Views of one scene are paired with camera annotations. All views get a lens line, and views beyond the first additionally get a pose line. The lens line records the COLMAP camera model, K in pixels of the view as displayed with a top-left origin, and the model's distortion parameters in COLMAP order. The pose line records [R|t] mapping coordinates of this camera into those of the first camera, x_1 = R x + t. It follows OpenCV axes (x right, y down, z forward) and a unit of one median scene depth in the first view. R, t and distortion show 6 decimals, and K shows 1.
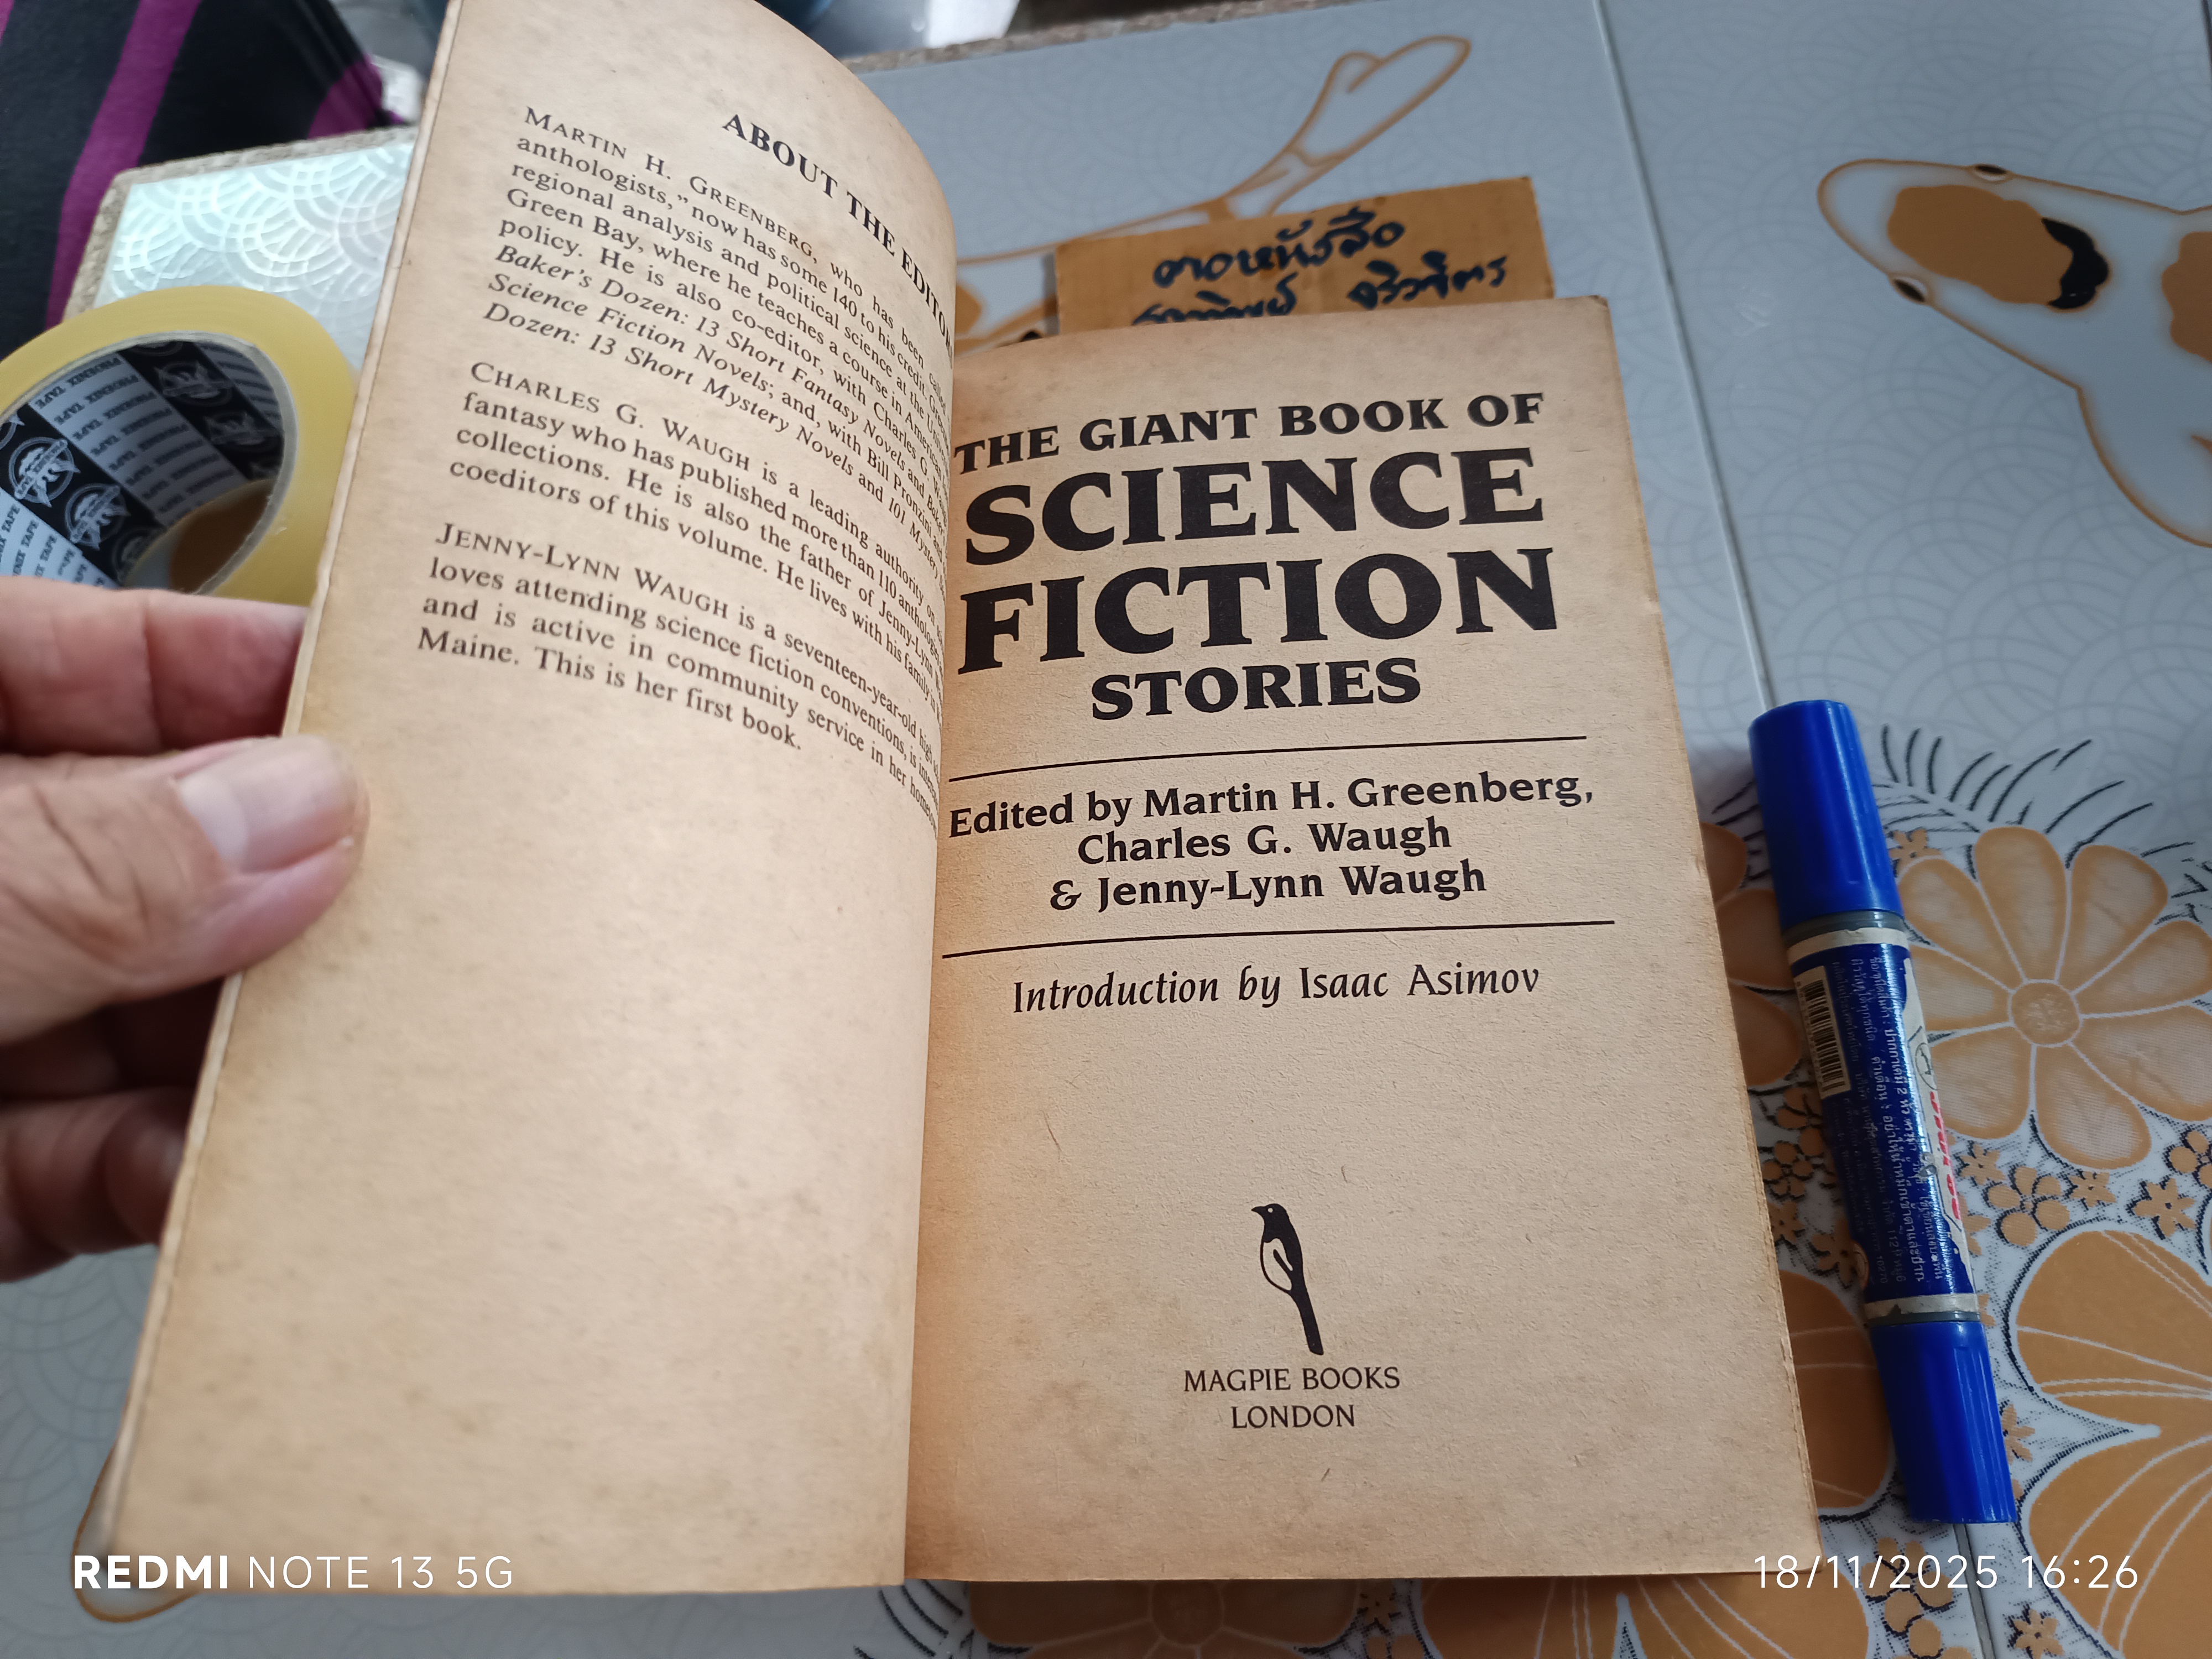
lens RADIAL K [[1587.6, 0, 1099.4], [0, 1587.6, 819.4], [0, 0, 1]] dist [-0.042378, 0.014049]
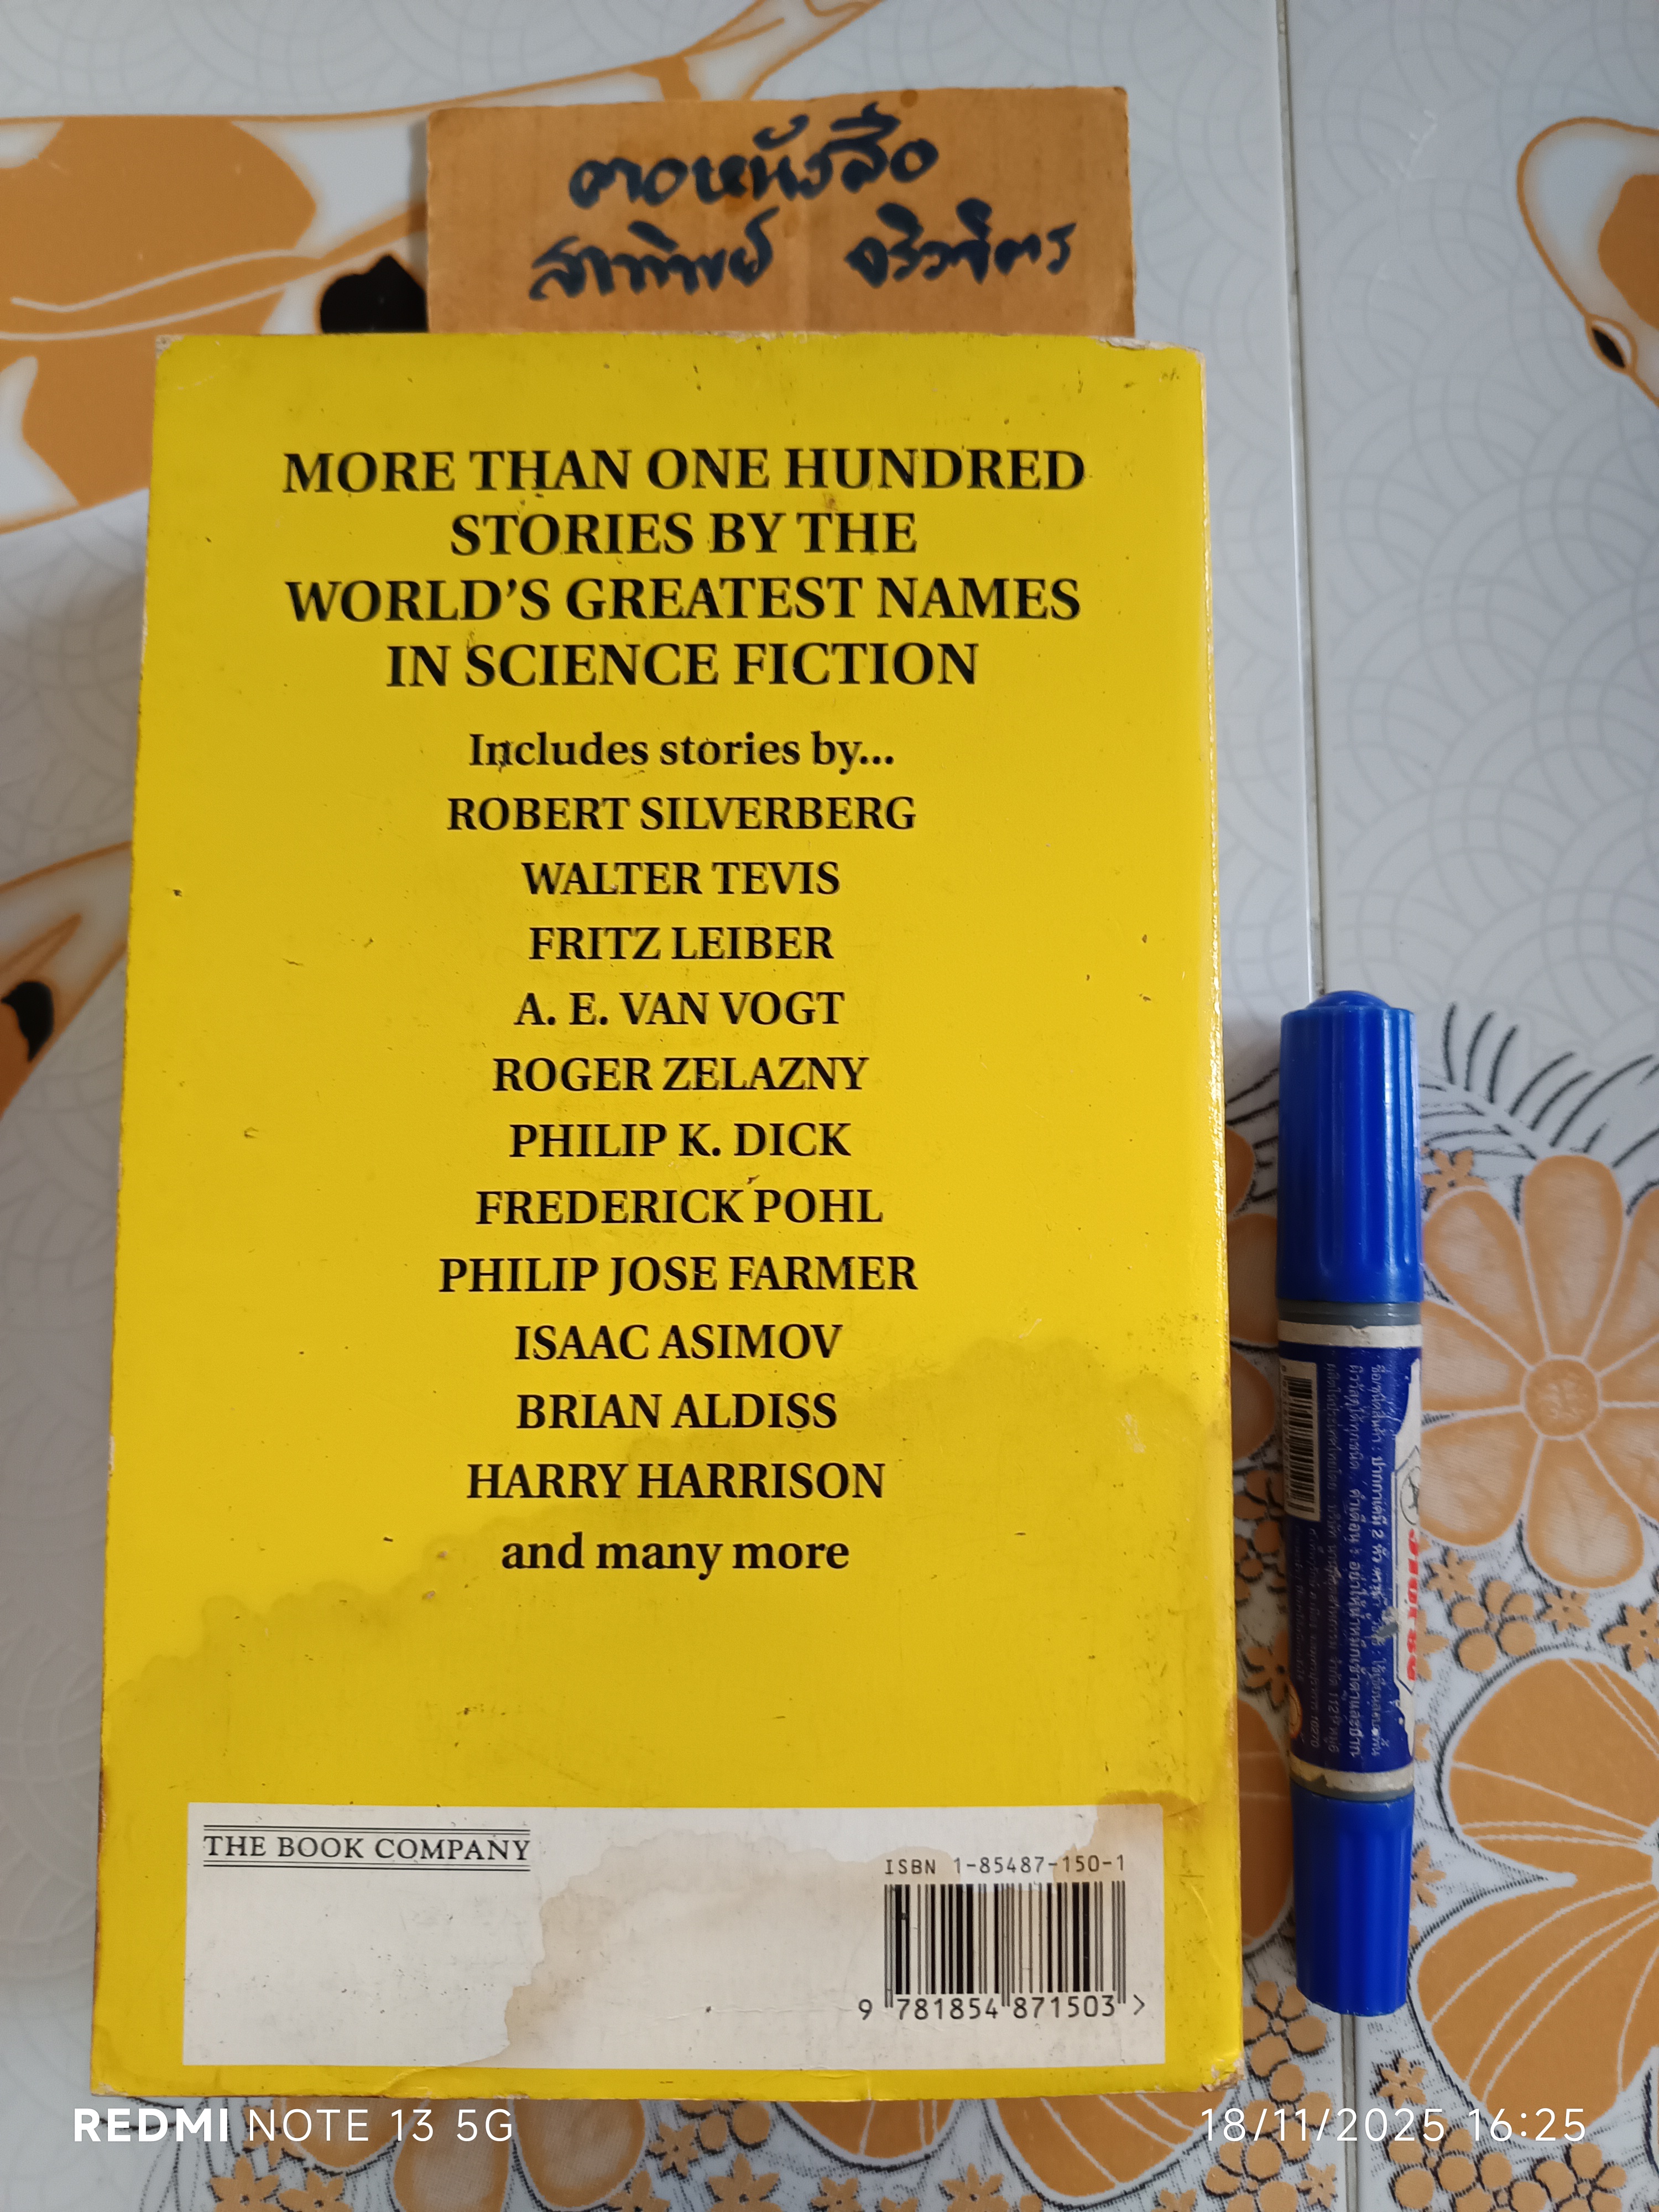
lens RADIAL K [[1587.6, 0, 830.6], [0, 1587.6, 1101.9], [0, 0, 1]] dist [-0.042378, 0.014049]
pose [[0.991864, 0.038634, 0.121296, 0.094751], [-0.076724, 0.941755, 0.327430, -0.241613], [-0.101581, -0.334072, 0.937058, 0.269177]]
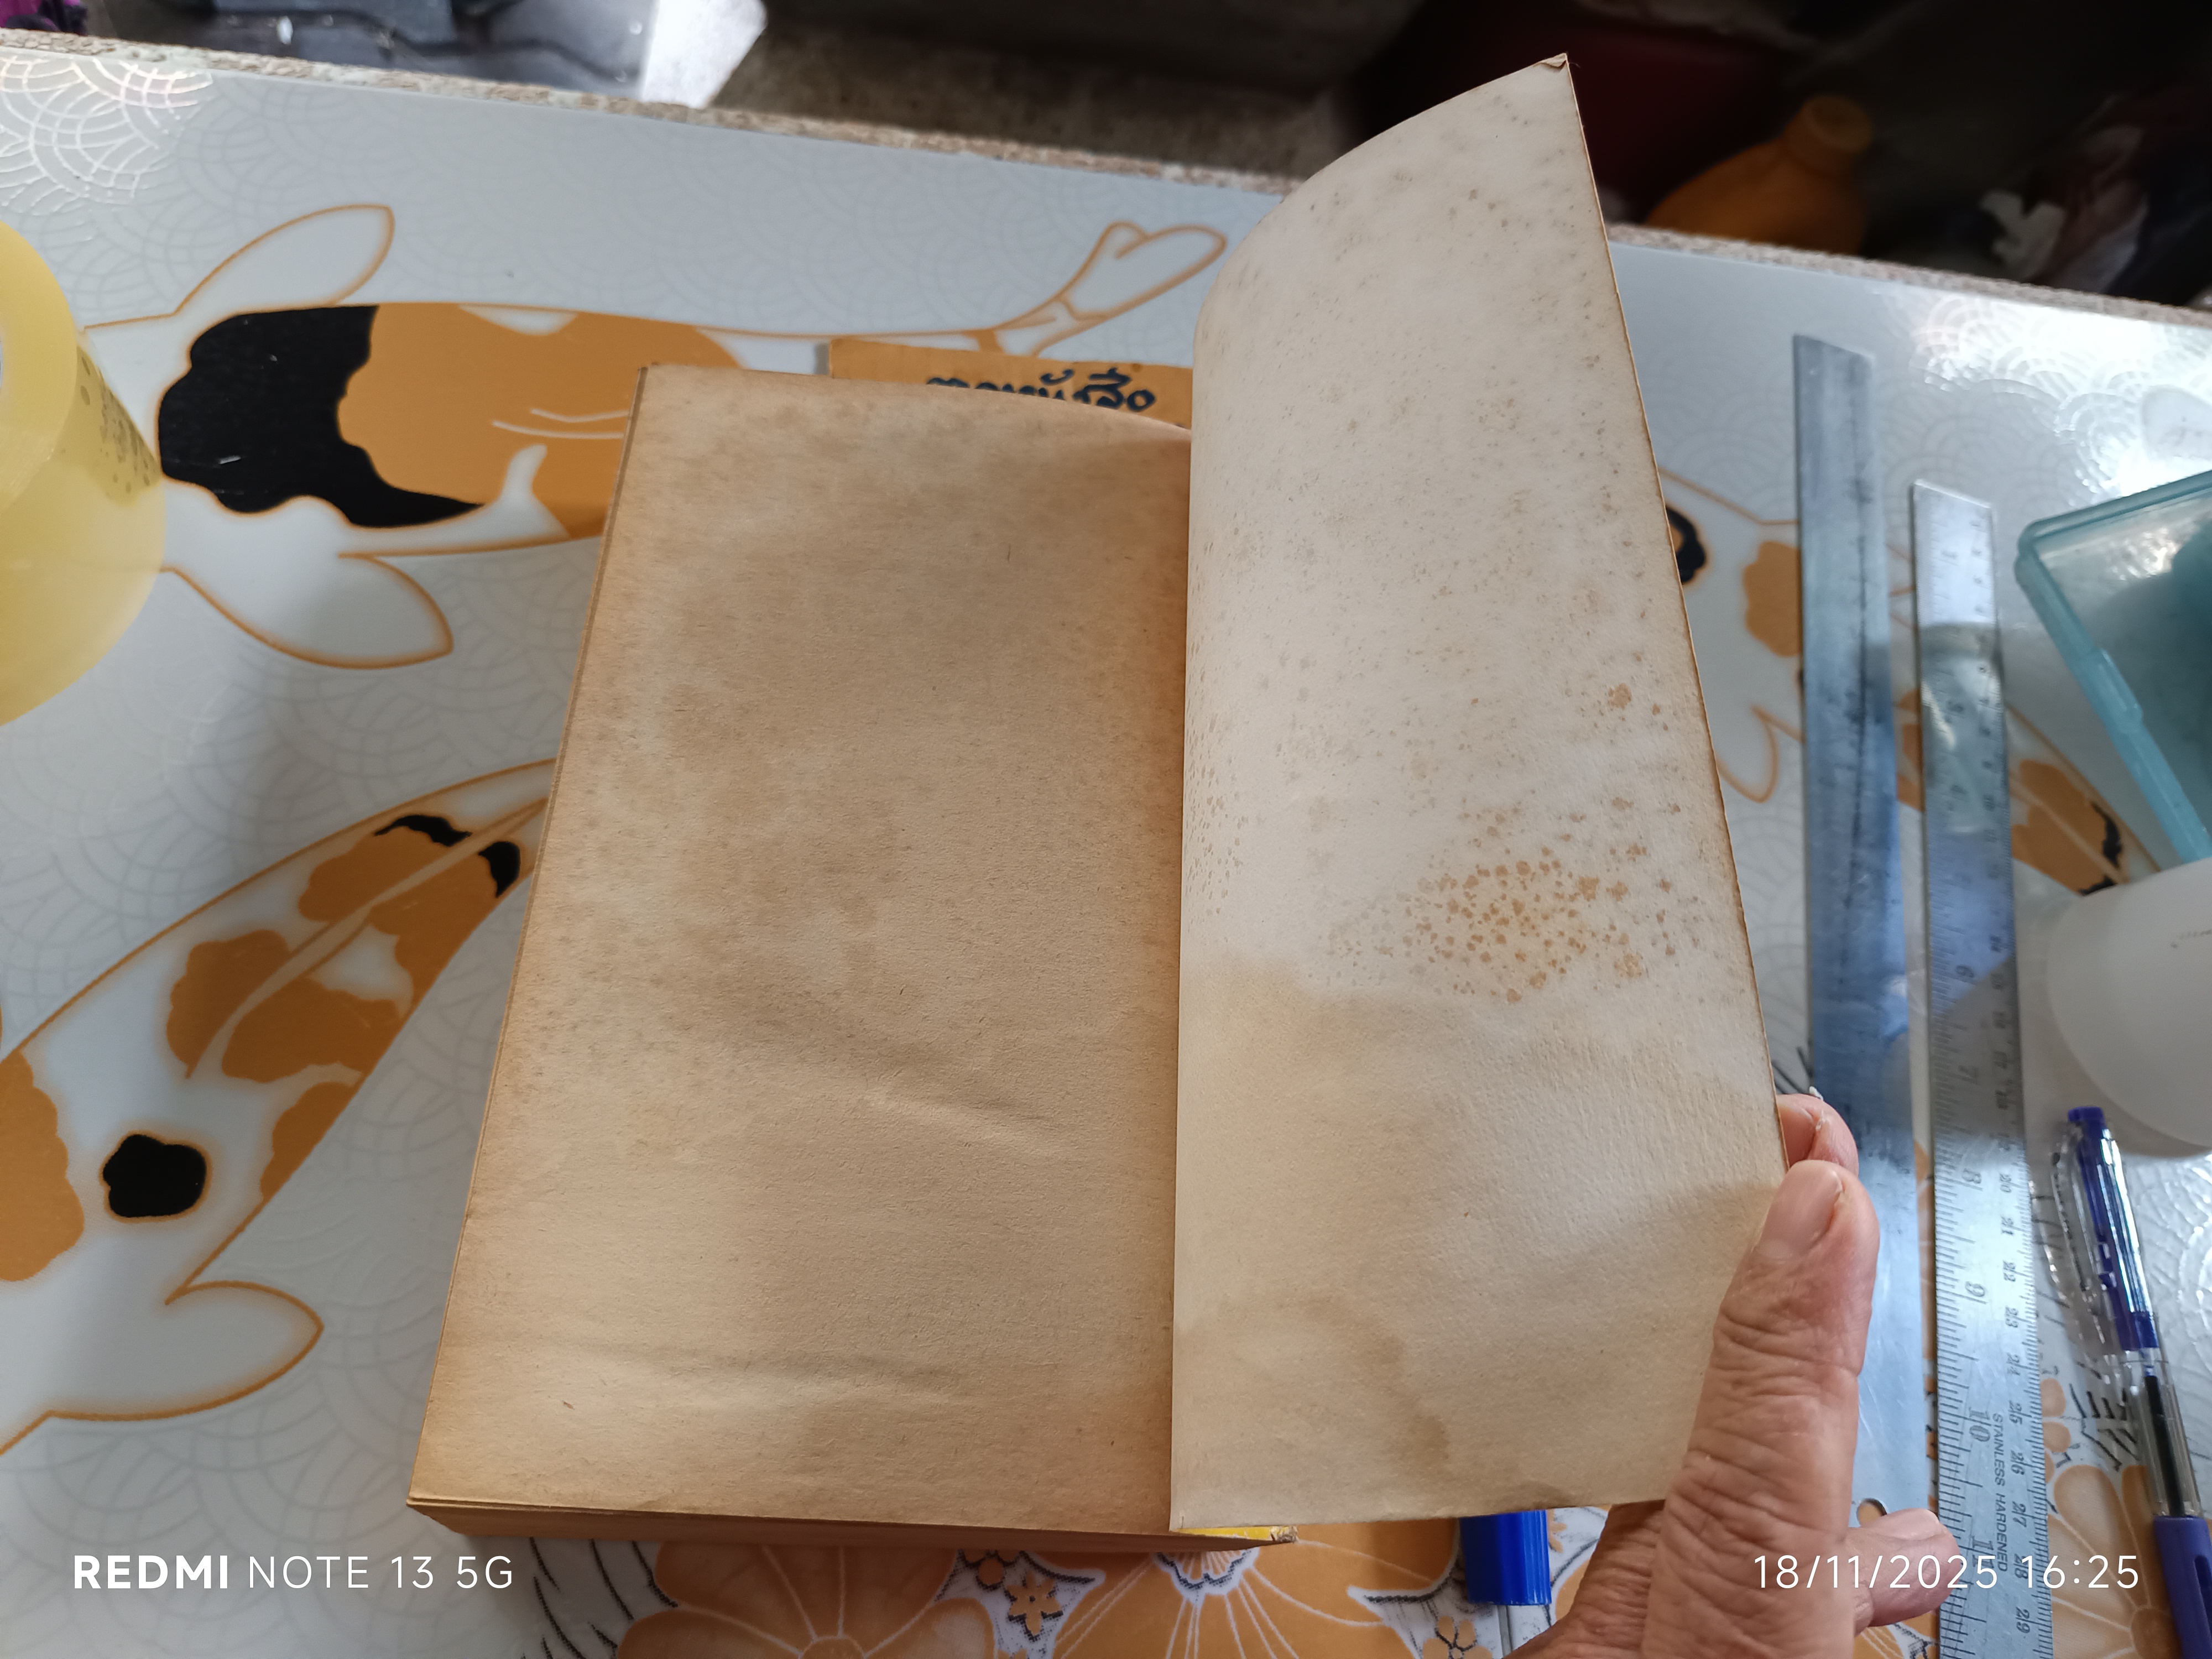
lens RADIAL K [[1587.6, 0, 1105.2], [0, 1587.6, 816.8], [0, 0, 1]] dist [-0.042378, 0.014049]
pose [[0.951611, 0.143793, 0.271589, -0.113607], [-0.134819, 0.989530, -0.051521, -0.029499], [-0.276153, 0.012413, 0.961033, -0.052192]]
